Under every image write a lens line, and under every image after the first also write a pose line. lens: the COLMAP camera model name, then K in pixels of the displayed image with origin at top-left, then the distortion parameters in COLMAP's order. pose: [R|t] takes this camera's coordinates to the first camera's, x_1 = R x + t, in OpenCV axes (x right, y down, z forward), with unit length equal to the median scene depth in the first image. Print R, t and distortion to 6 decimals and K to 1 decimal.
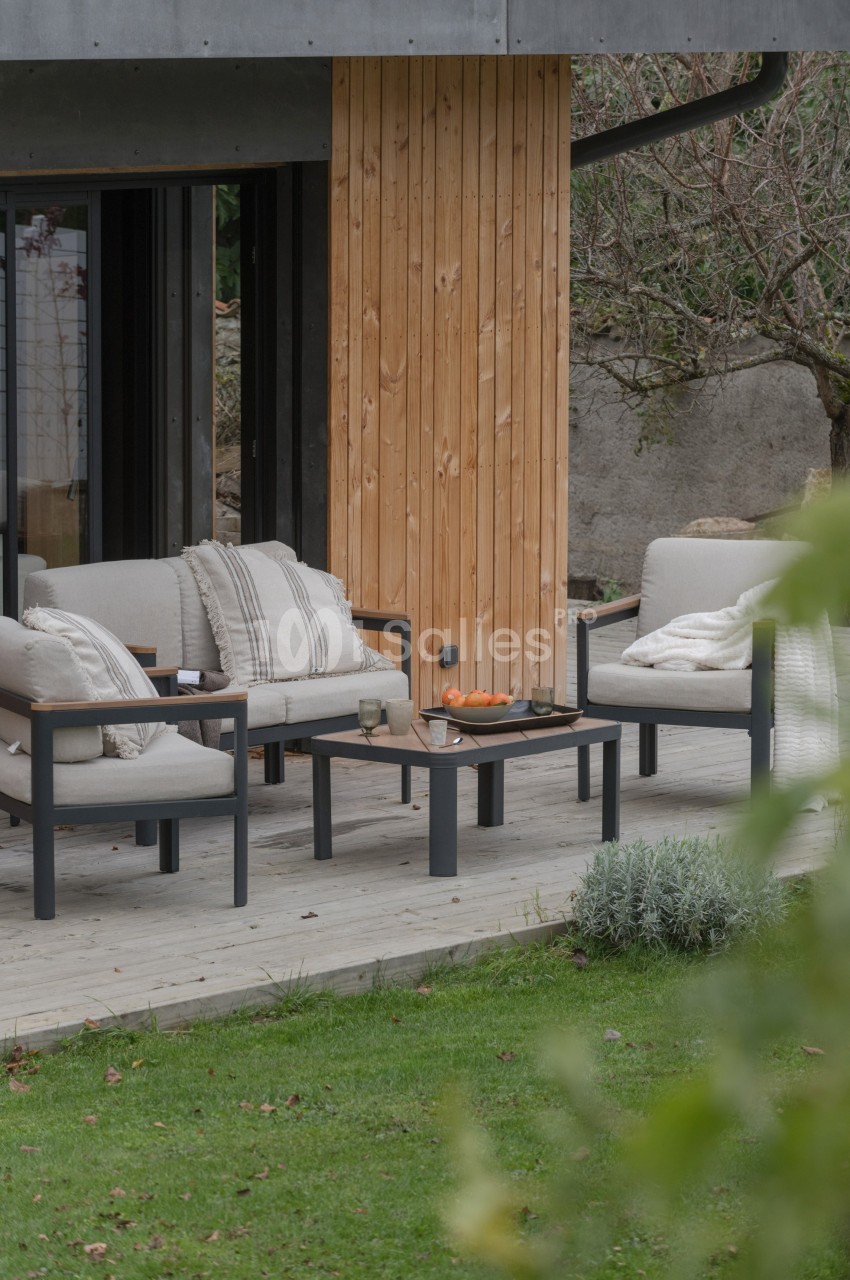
lens RADIAL K [[4918.1, 0, 424.8], [0, 4918.1, 639.6], [0, 0, 1]] dist [-0.195420, 0.000000]
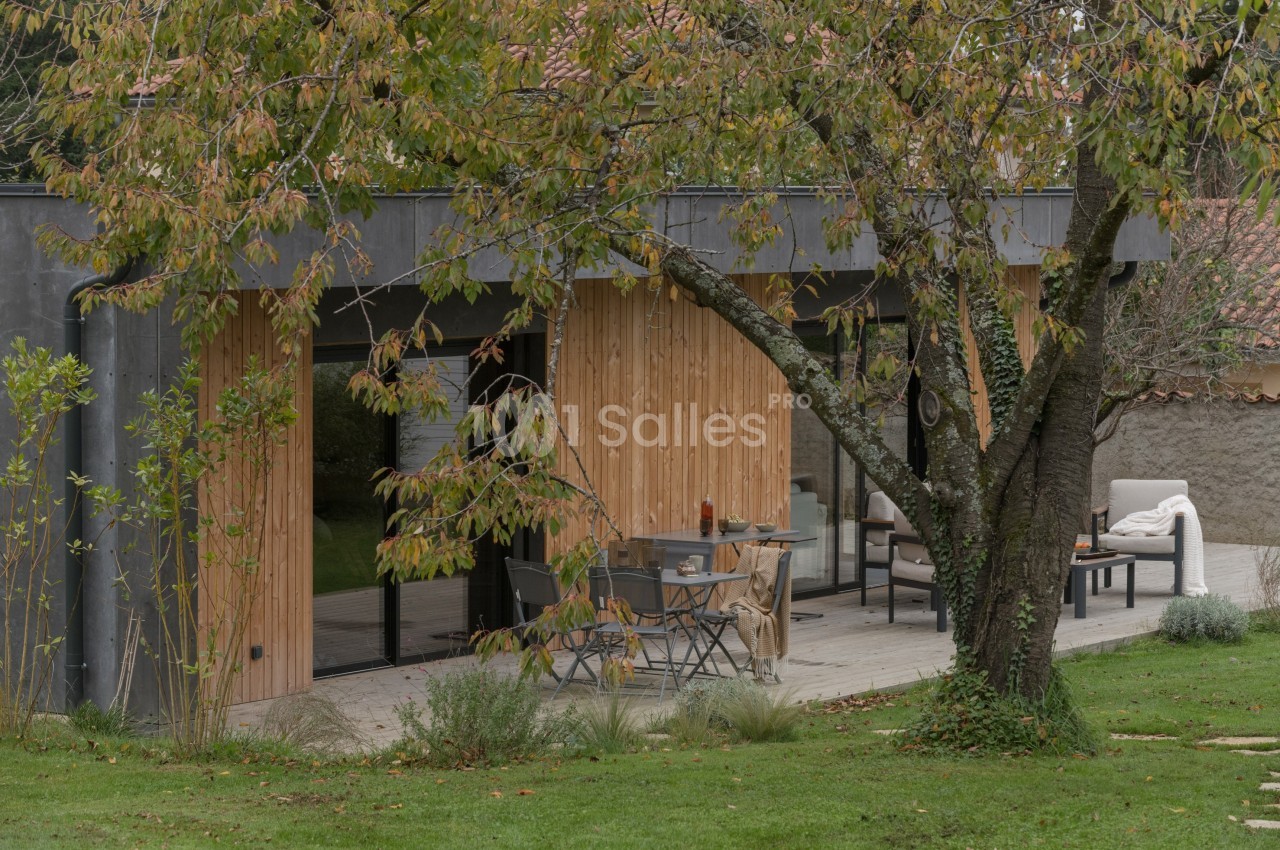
lens RADIAL K [[3548.3, 0, 641.0], [0, 3548.3, 424.6], [0, 0, 1]] dist [-0.002709, 0.000000]
pose [[0.994105, -0.004717, 0.108318, -0.358333], [0.011371, 0.998079, -0.060896, 0.052651], [-0.107823, 0.061769, 0.992249, -0.607586]]
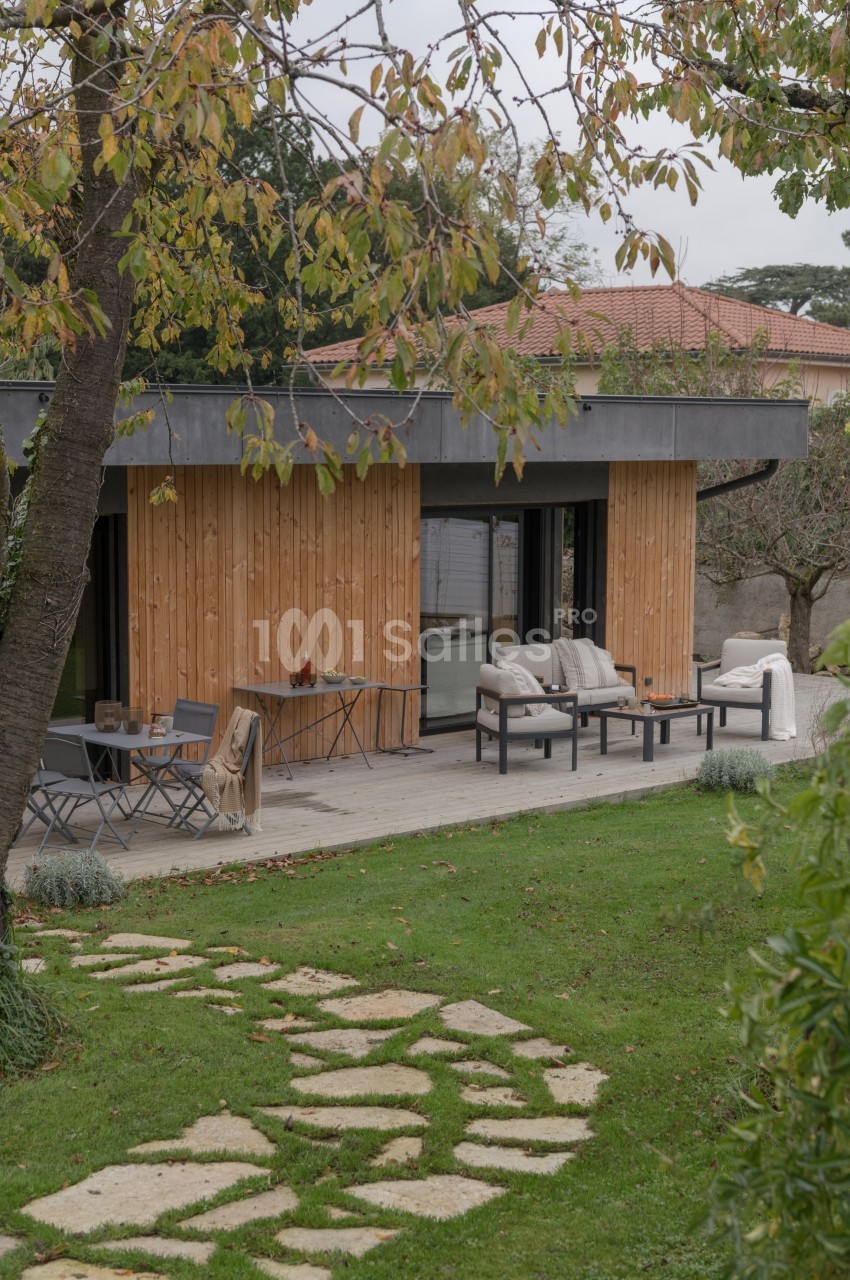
lens RADIAL K [[1856.6, 0, 427.1], [0, 1856.6, 642.9], [0, 0, 1]] dist [-0.041827, 0.000000]
pose [[0.994112, 0.013263, -0.107544, -0.007794], [-0.015146, 0.999746, -0.016712, 0.001246], [0.107295, 0.018242, 0.994060, -0.036689]]
